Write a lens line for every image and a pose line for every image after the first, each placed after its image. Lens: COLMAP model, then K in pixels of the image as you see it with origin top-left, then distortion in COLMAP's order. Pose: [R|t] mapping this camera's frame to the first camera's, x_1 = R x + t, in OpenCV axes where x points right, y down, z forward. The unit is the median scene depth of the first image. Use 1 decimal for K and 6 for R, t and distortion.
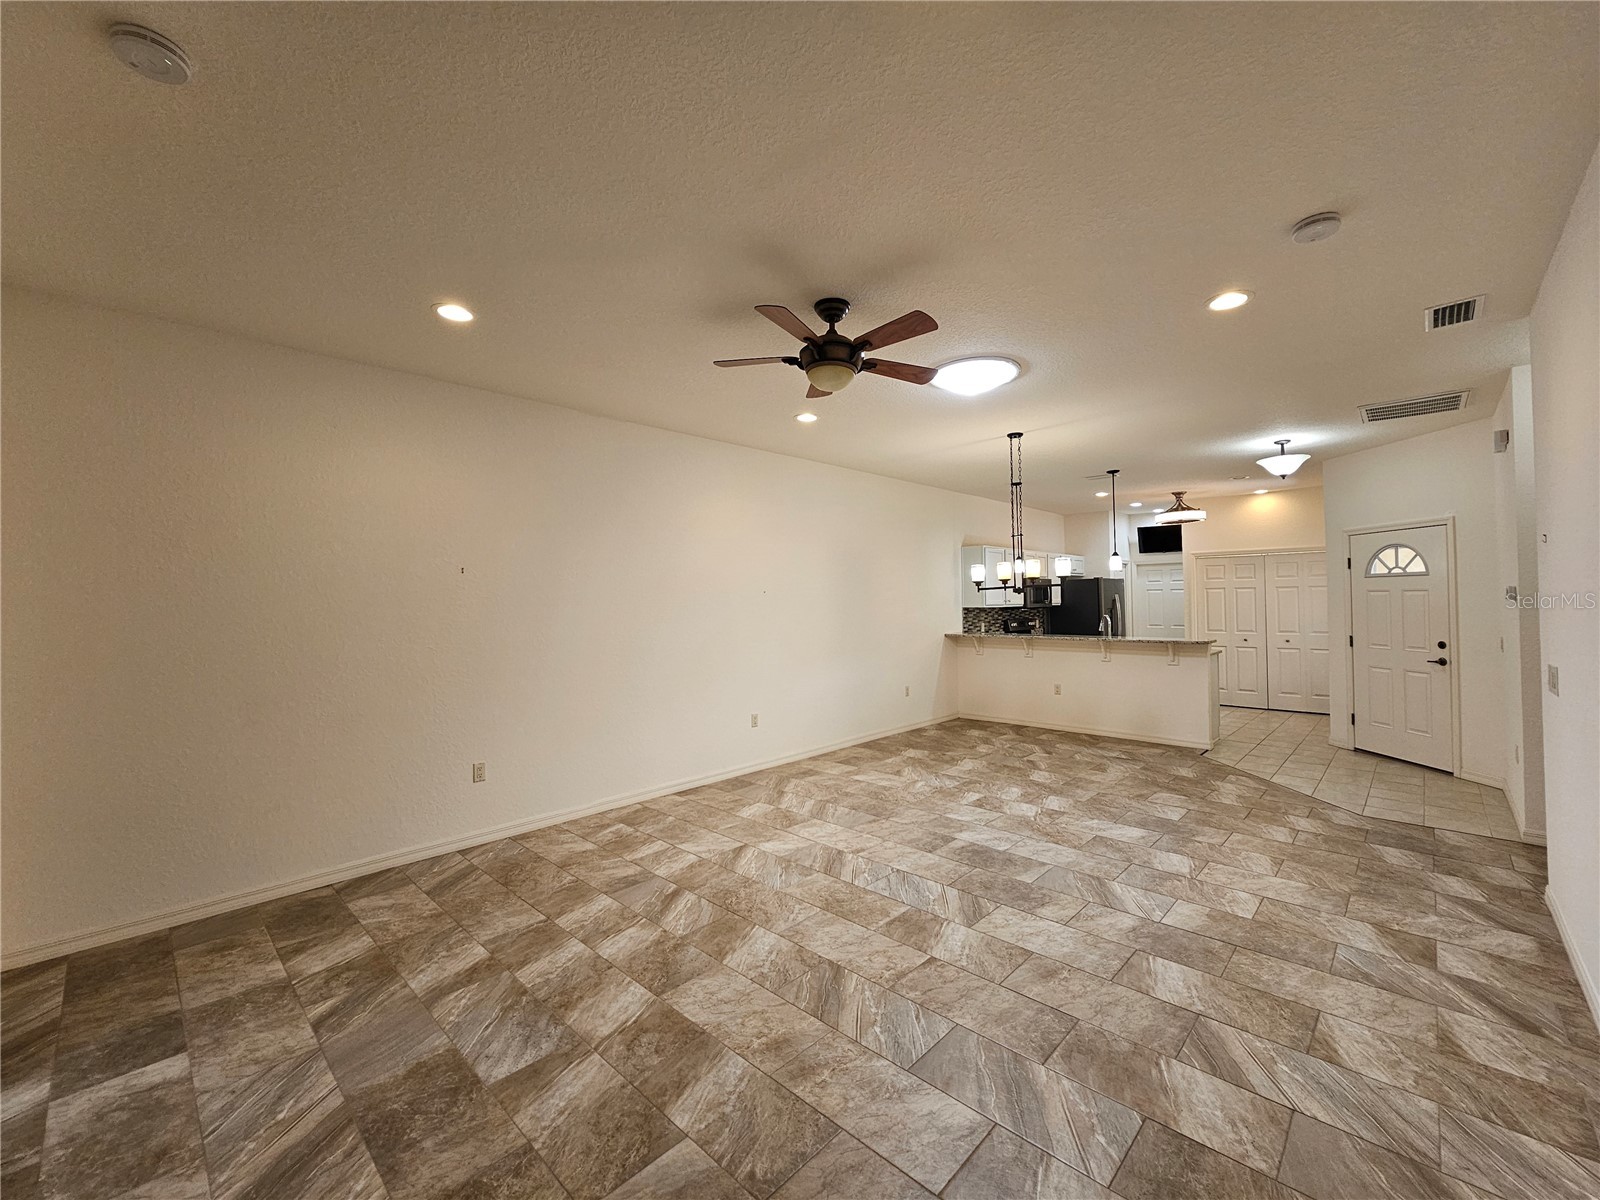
lens RADIAL K [[654.6, 0, 812.2], [0, 654.6, 591.1], [0, 0, 1]] dist [-0.002953, 0.000404]
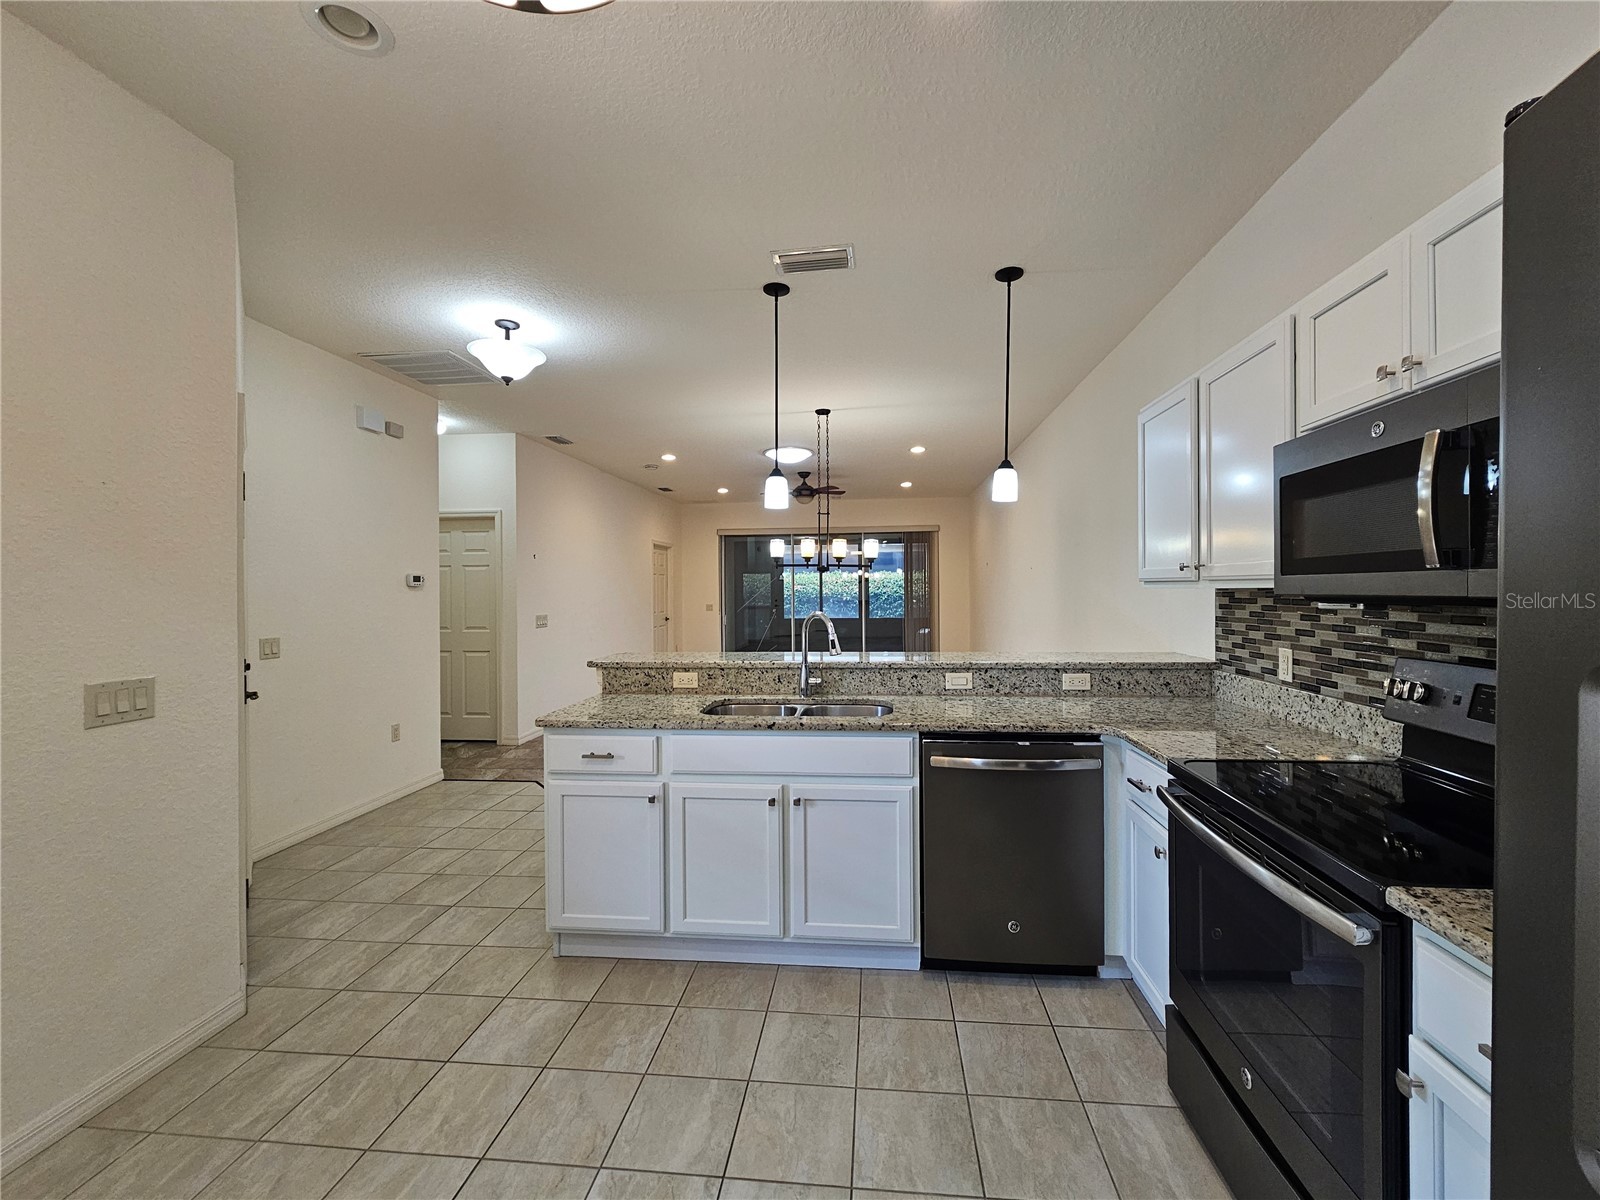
lens RADIAL K [[656.2, 0, 811.2], [0, 656.2, 590.4], [0, 0, 1]] dist [-0.000515, -0.000173]
pose [[-0.795099, 0.021374, -0.606103, 1.228071], [0.029013, 0.999575, -0.002810, 0.043795], [0.605786, -0.019819, -0.795381, 2.339395]]
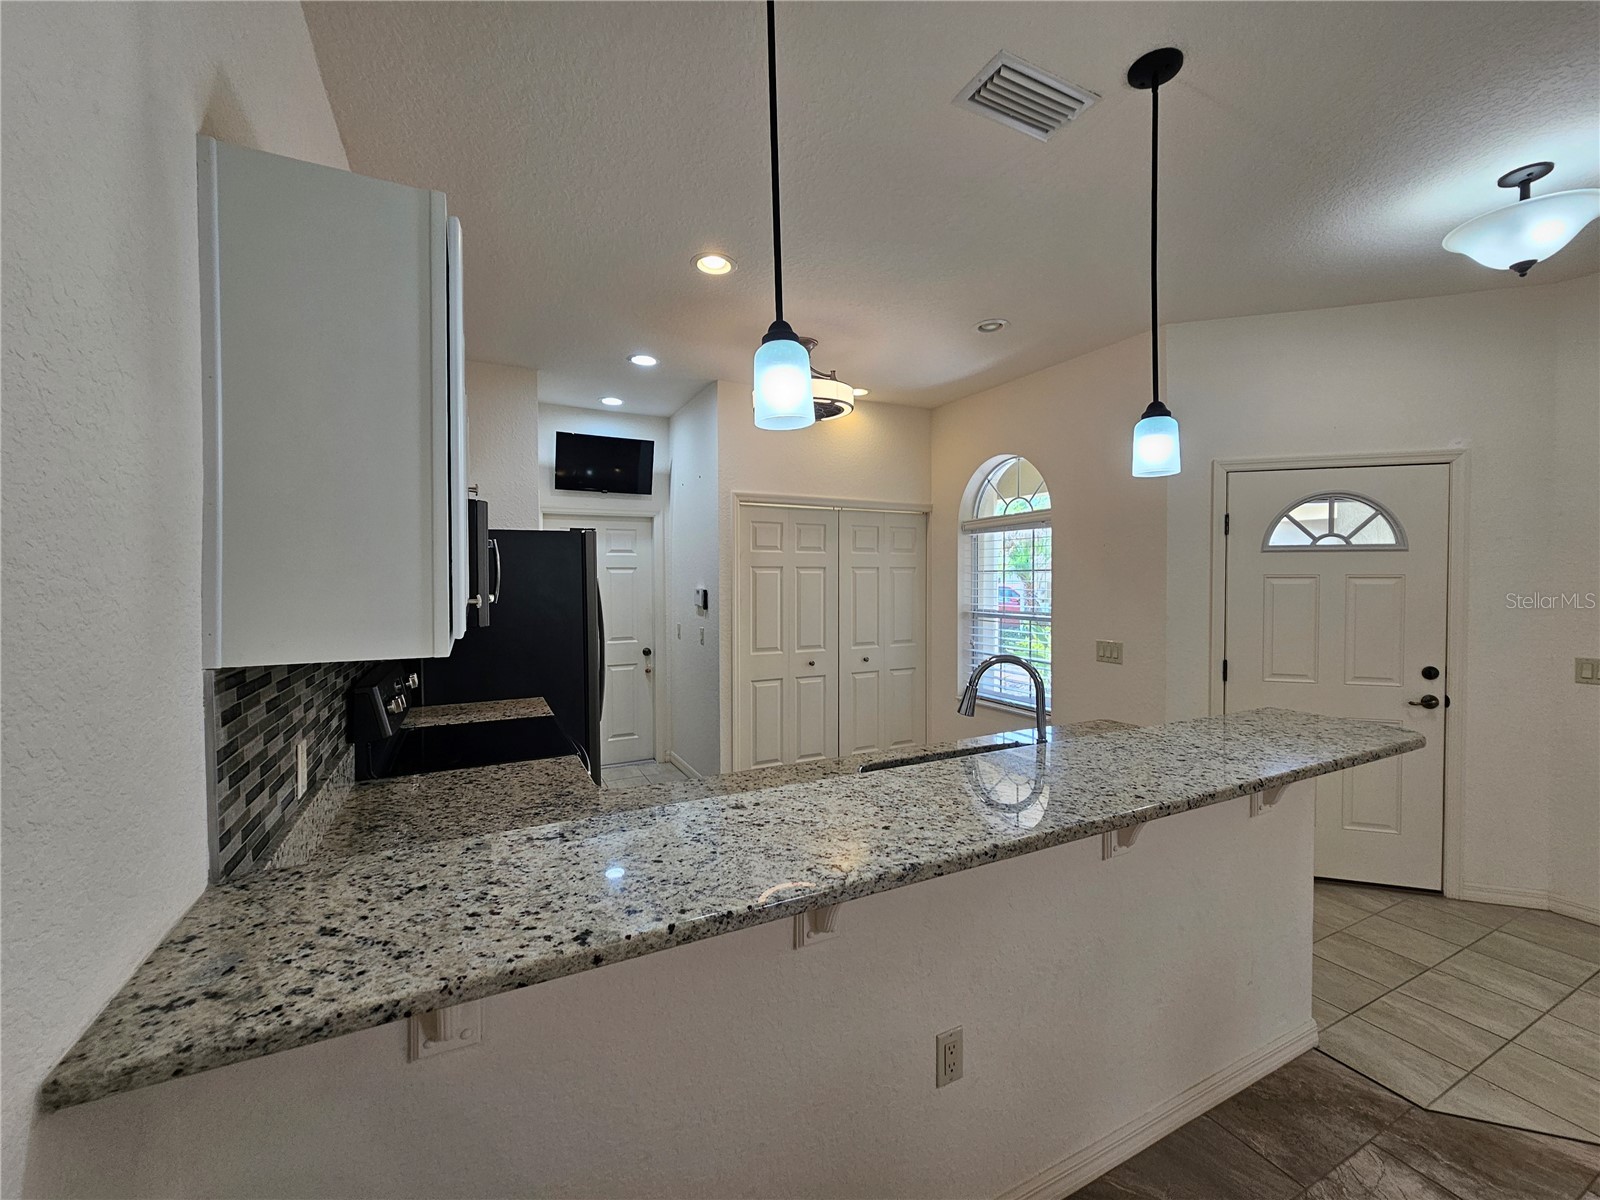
lens RADIAL K [[656.2, 0, 811.2], [0, 656.2, 590.4], [0, 0, 1]] dist [-0.000515, -0.000173]
pose [[0.335751, -0.005498, 0.941935, 0.321035], [-0.016343, 0.999798, 0.011662, 0.016186], [-0.941809, -0.019309, 0.335593, 1.766239]]
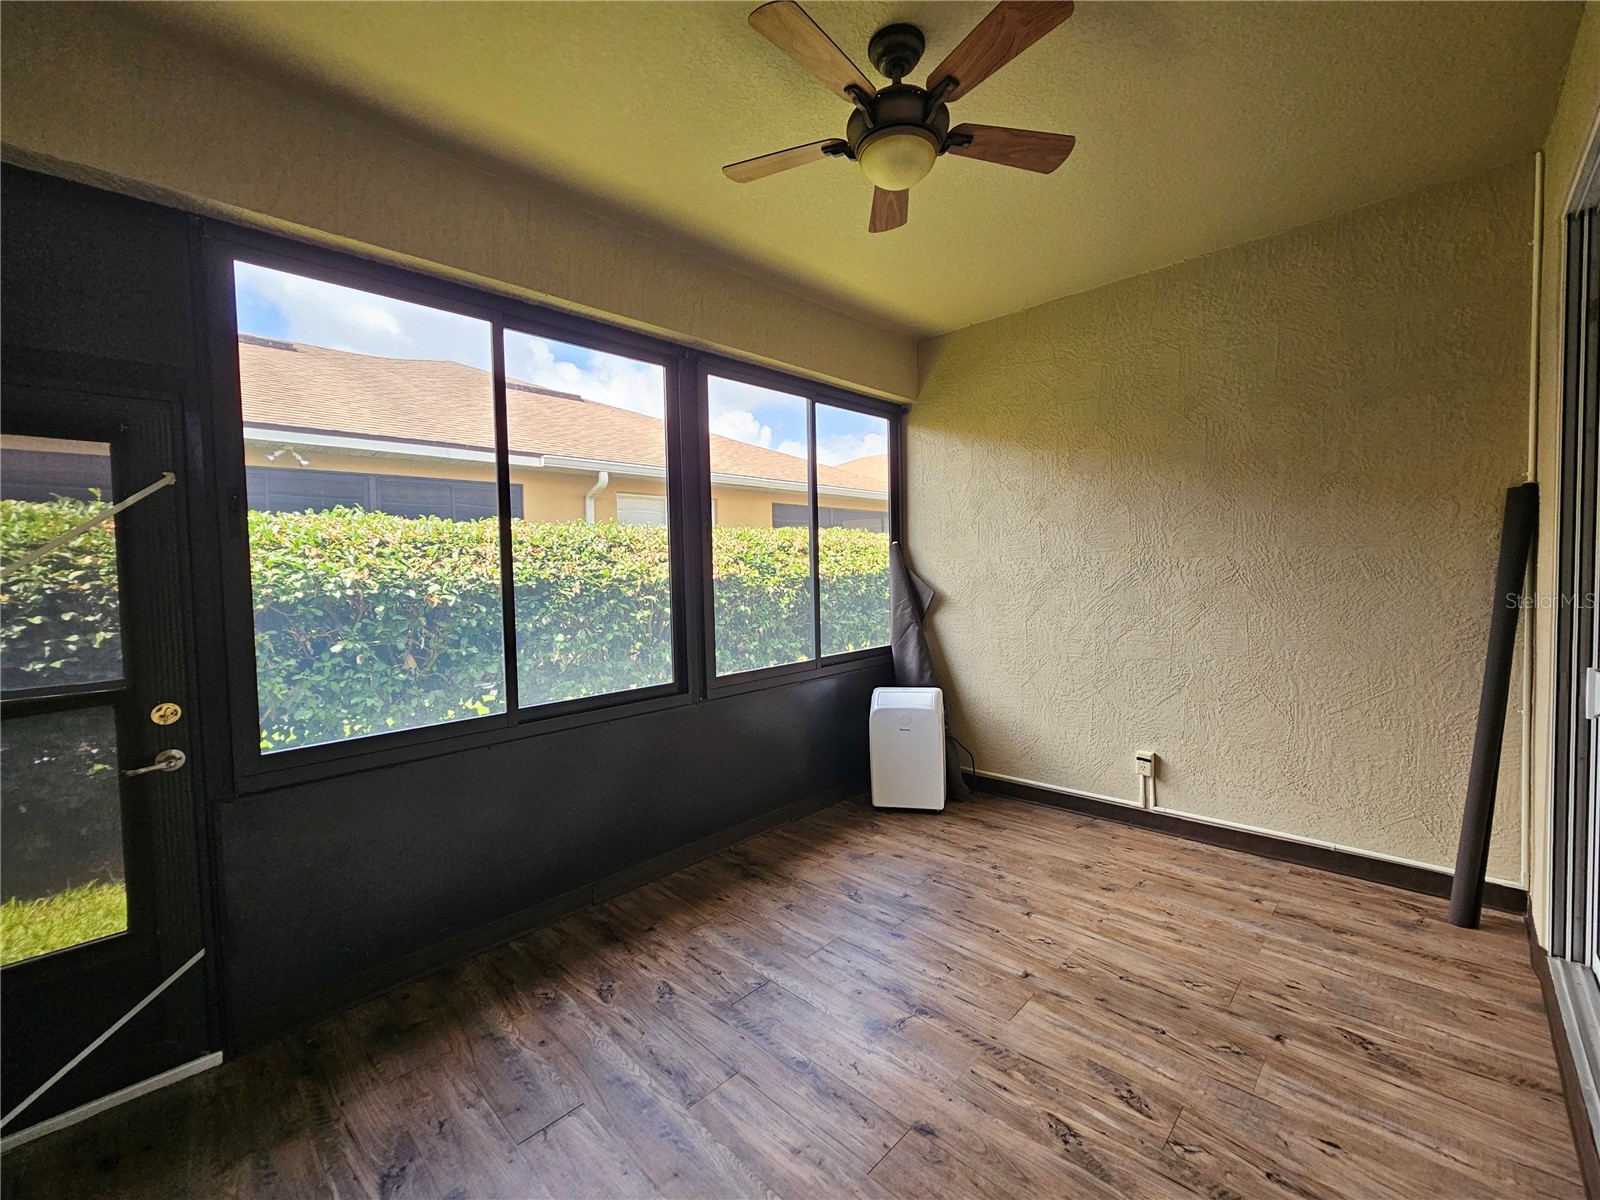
lens RADIAL K [[659.8, 0, 815.8], [0, 659.8, 590.0], [0, 0, 1]] dist [0.001212, 0.000136]
pose [[-0.005300, 0.050299, -0.998720, -0.248093], [0.035668, 0.998108, 0.050078, 0.038630], [0.999350, -0.035357, -0.007084, -0.064274]]
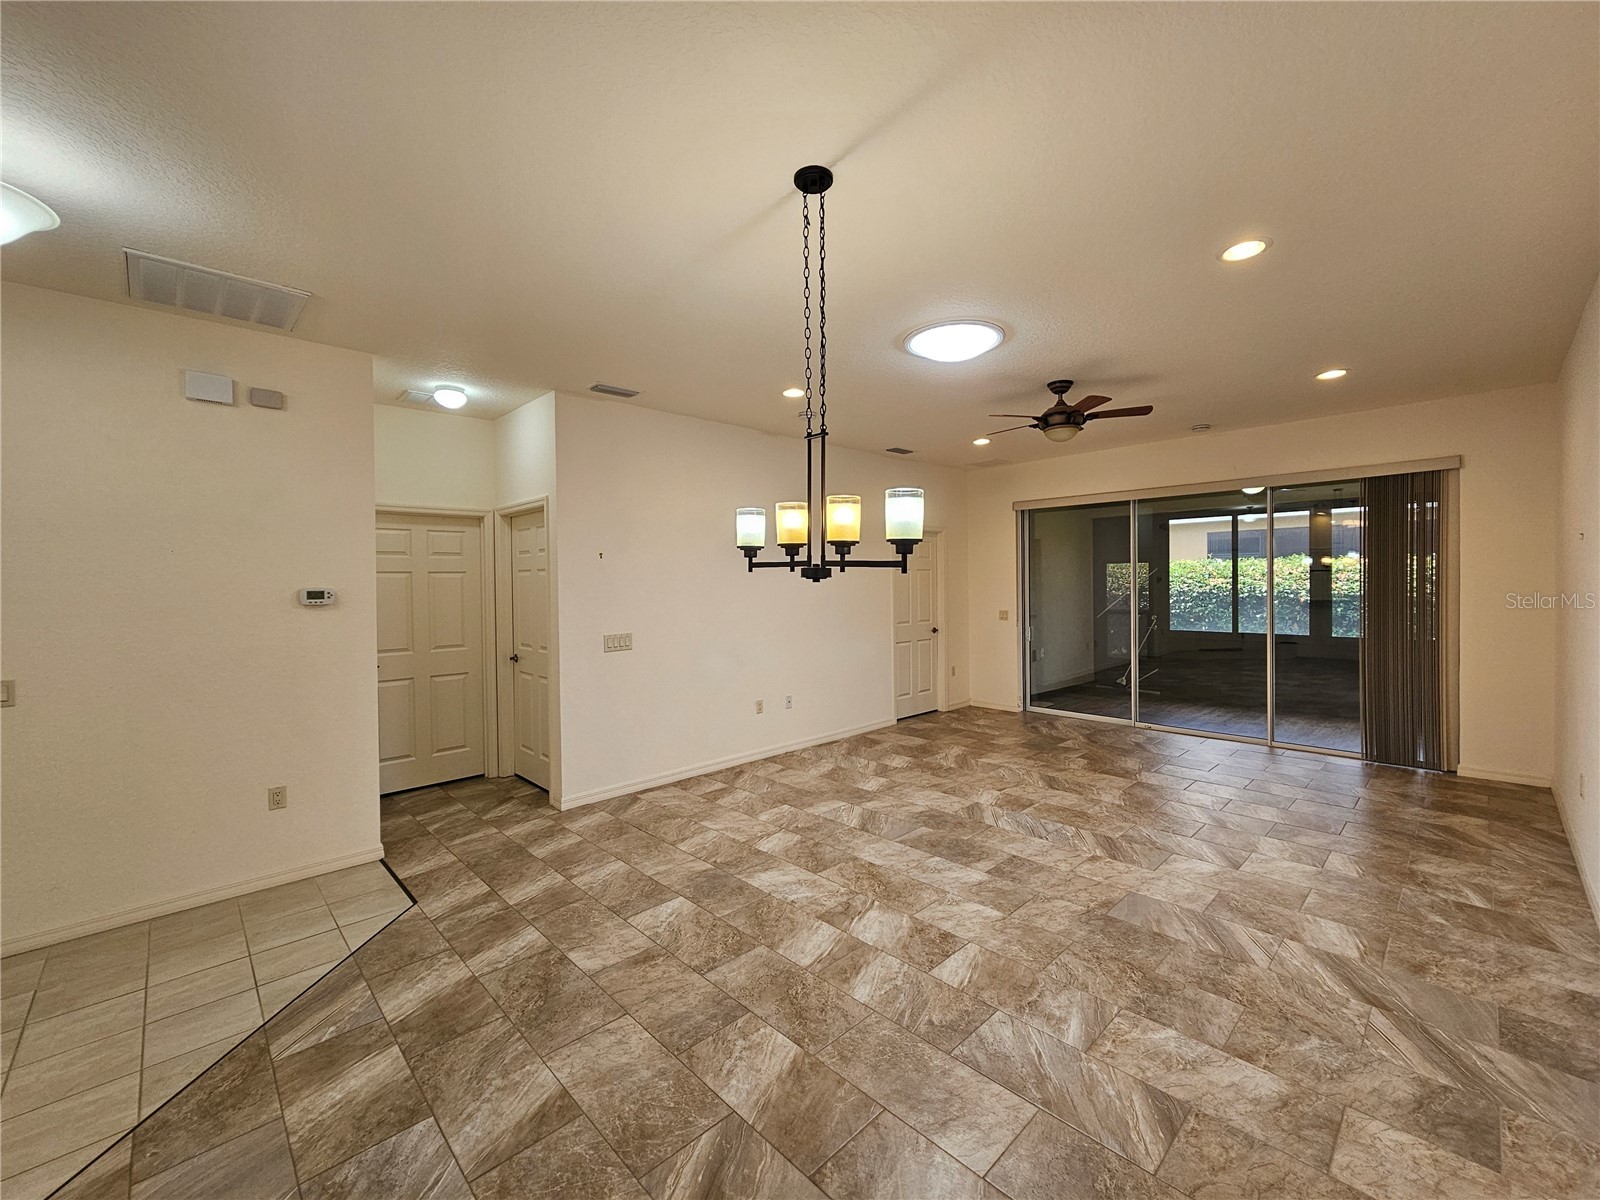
lens RADIAL K [[656.2, 0, 811.2], [0, 656.2, 590.4], [0, 0, 1]] dist [-0.000515, -0.000173]
pose [[-0.998754, 0.025503, 0.042888, 0.397389], [0.025421, 0.999674, -0.002464, 0.013684], [-0.042937, -0.001371, -0.999077, 1.844317]]
